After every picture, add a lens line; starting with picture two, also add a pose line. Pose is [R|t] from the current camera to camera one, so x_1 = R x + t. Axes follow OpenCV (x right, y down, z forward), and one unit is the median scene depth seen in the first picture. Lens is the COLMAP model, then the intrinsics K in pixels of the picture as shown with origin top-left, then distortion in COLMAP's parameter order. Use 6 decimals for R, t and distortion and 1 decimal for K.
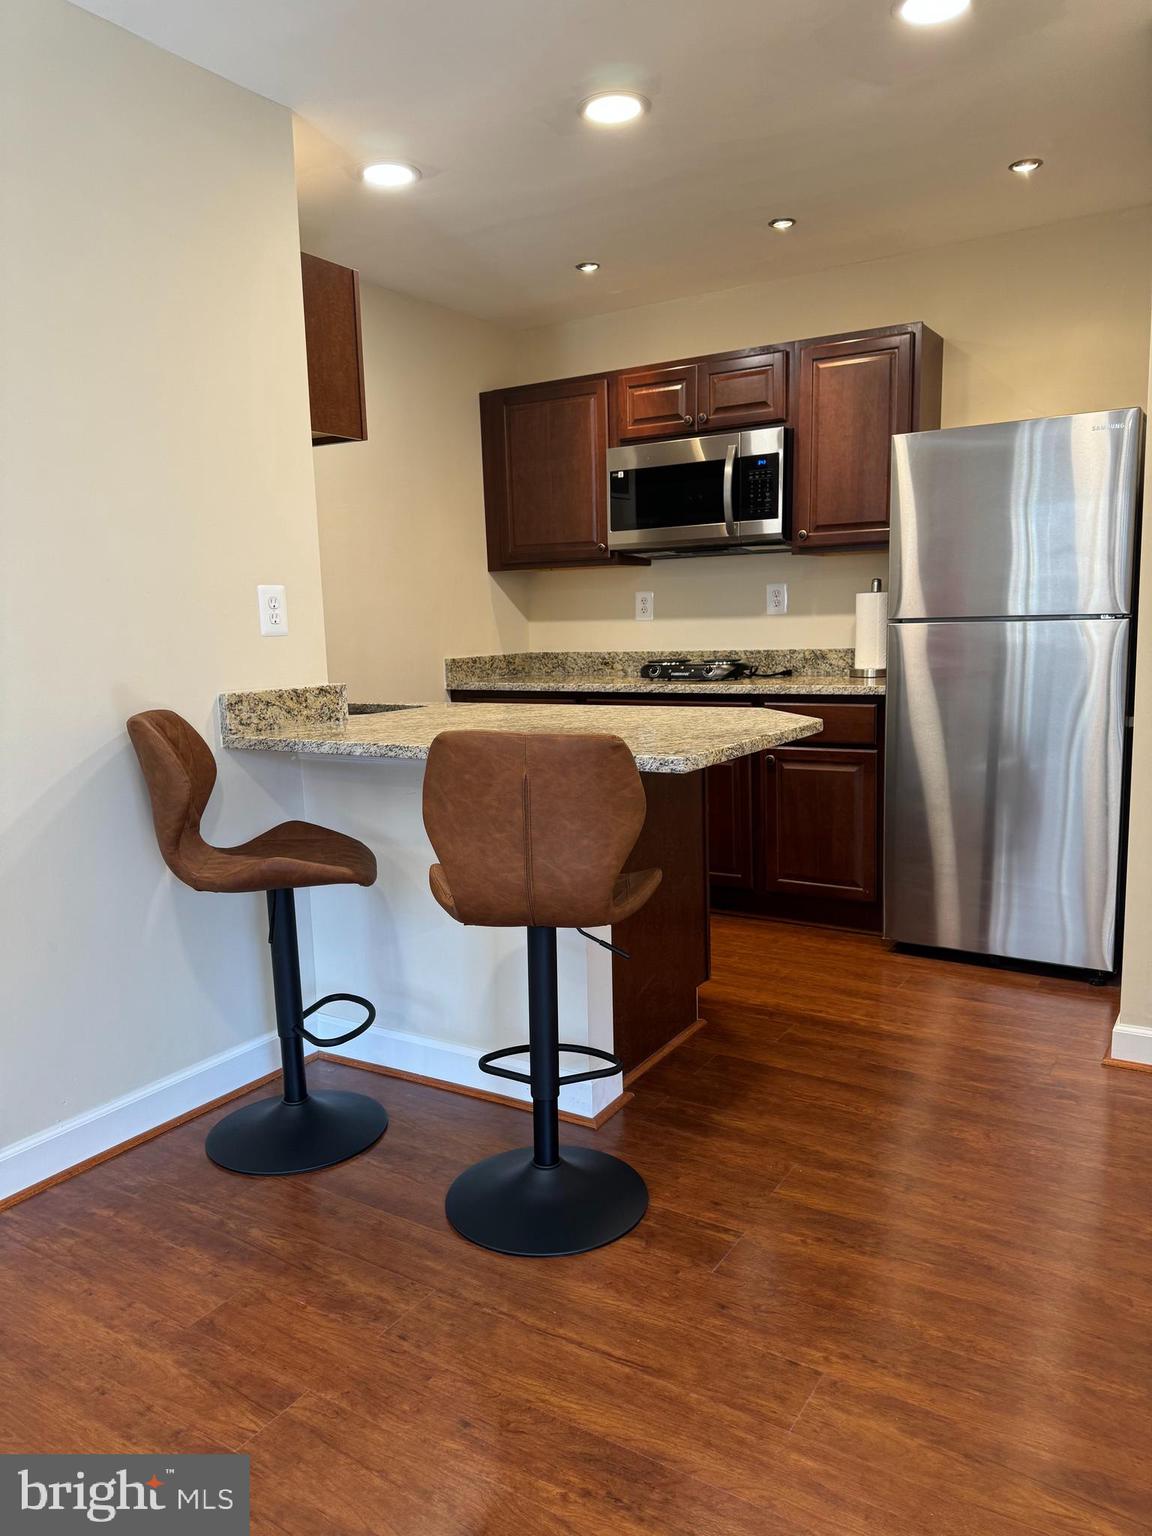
lens RADIAL K [[1093.0, 0, 577.3], [0, 1093.0, 771.6], [0, 0, 1]] dist [0.031781, -0.034364]
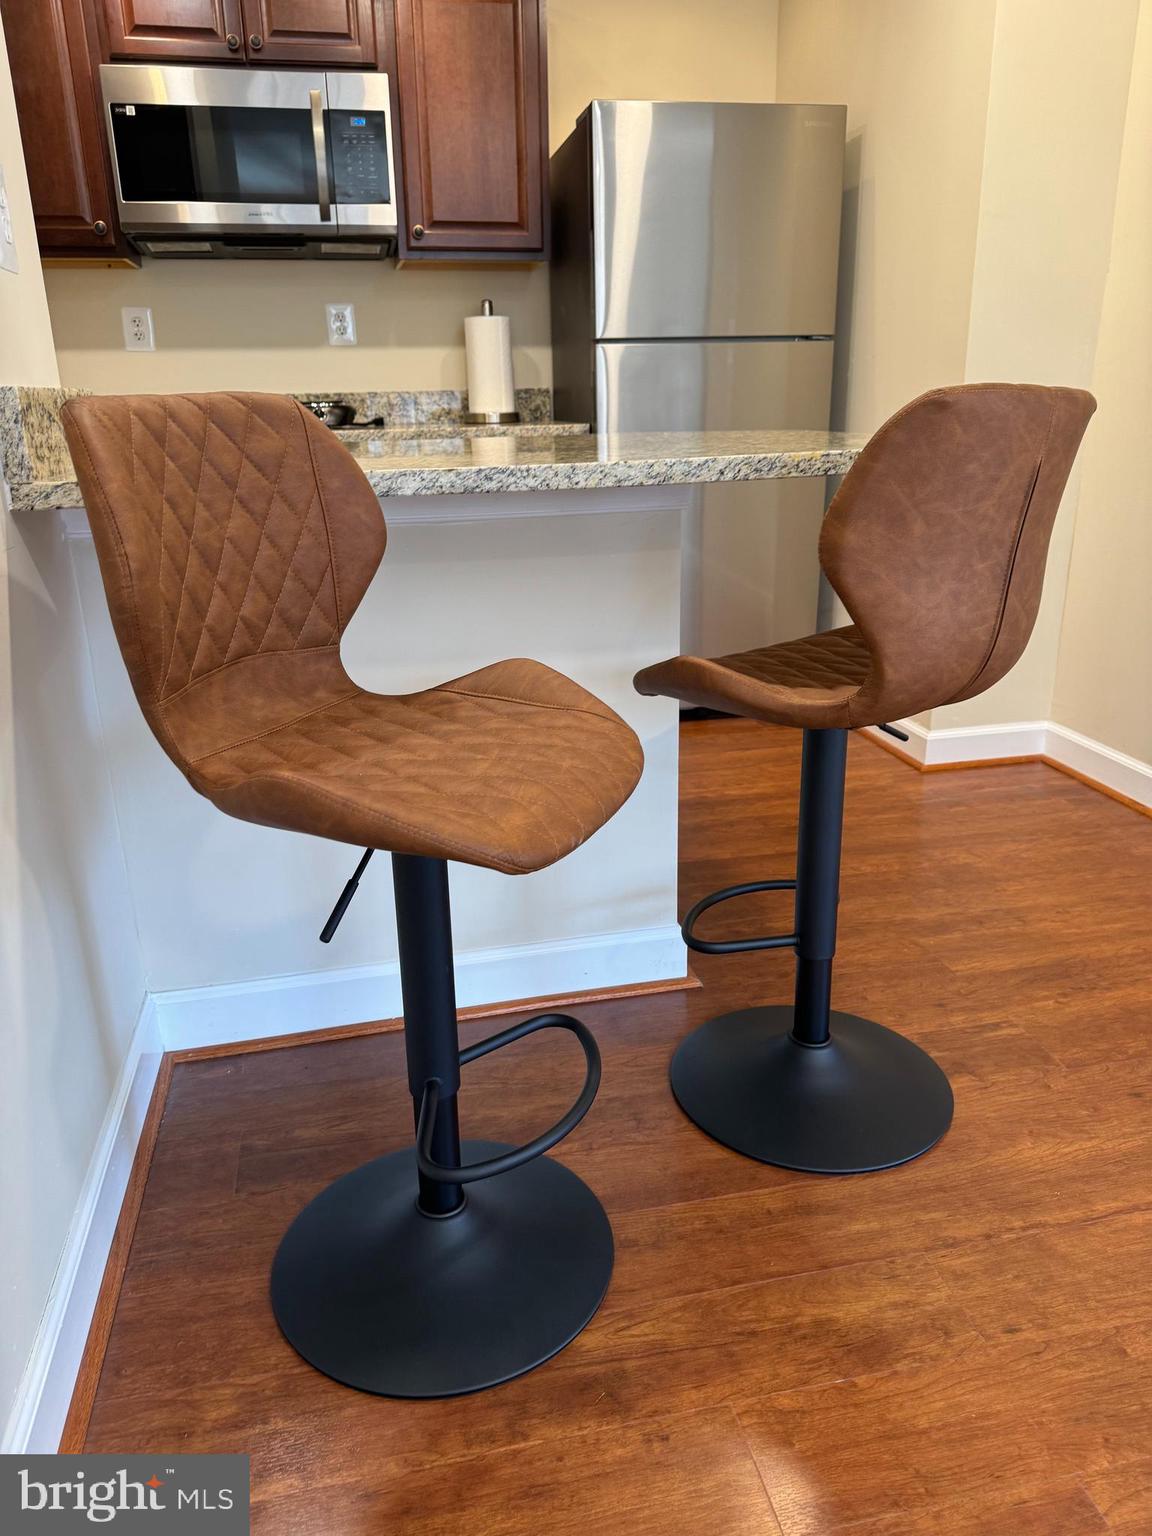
lens RADIAL K [[1093.0, 0, 569.6], [0, 1093.0, 767.9], [0, 0, 1]] dist [0.031781, -0.034364]
pose [[0.712726, -0.213453, 0.668176, -0.525009], [0.101372, 0.973918, 0.202994, 0.014740], [-0.694079, -0.076945, 0.715775, 0.533489]]
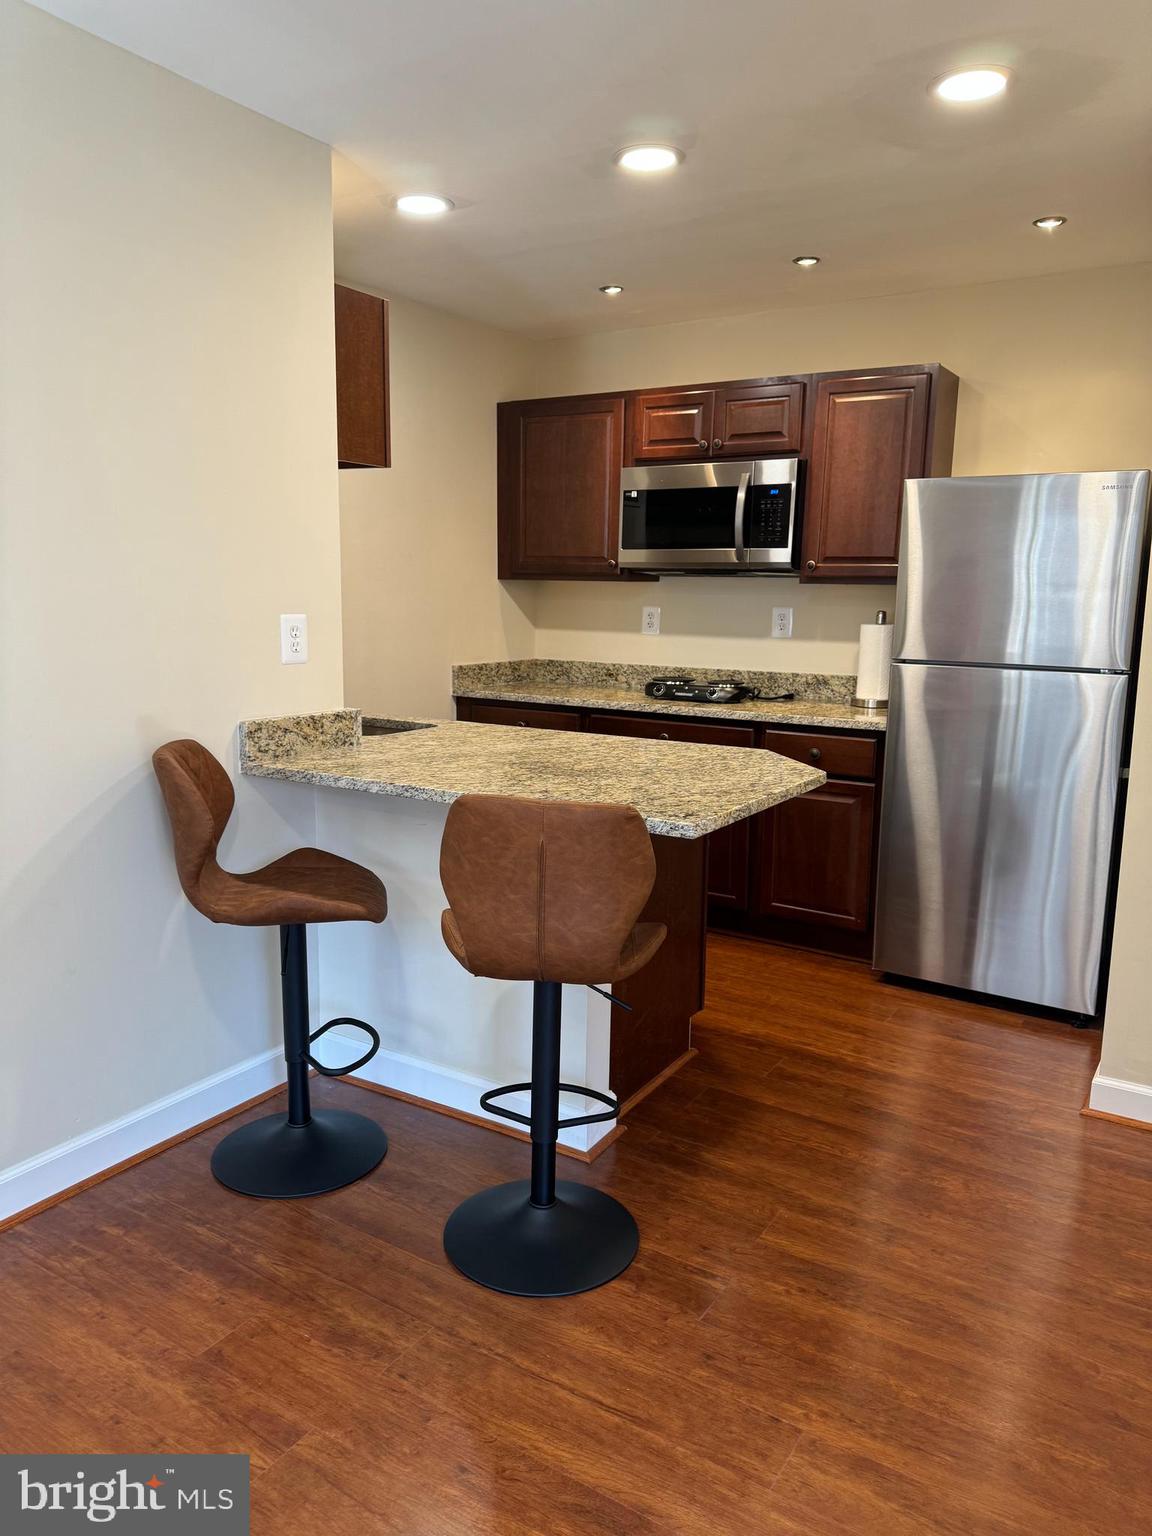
lens RADIAL K [[1093.0, 0, 572.9], [0, 1093.0, 760.0], [0, 0, 1]] dist [0.031781, -0.034364]
pose [[0.999046, 0.043336, 0.005452, -0.020333], [-0.043420, 0.998921, 0.016478, -0.068888], [-0.004732, -0.016699, 0.999849, -0.027299]]
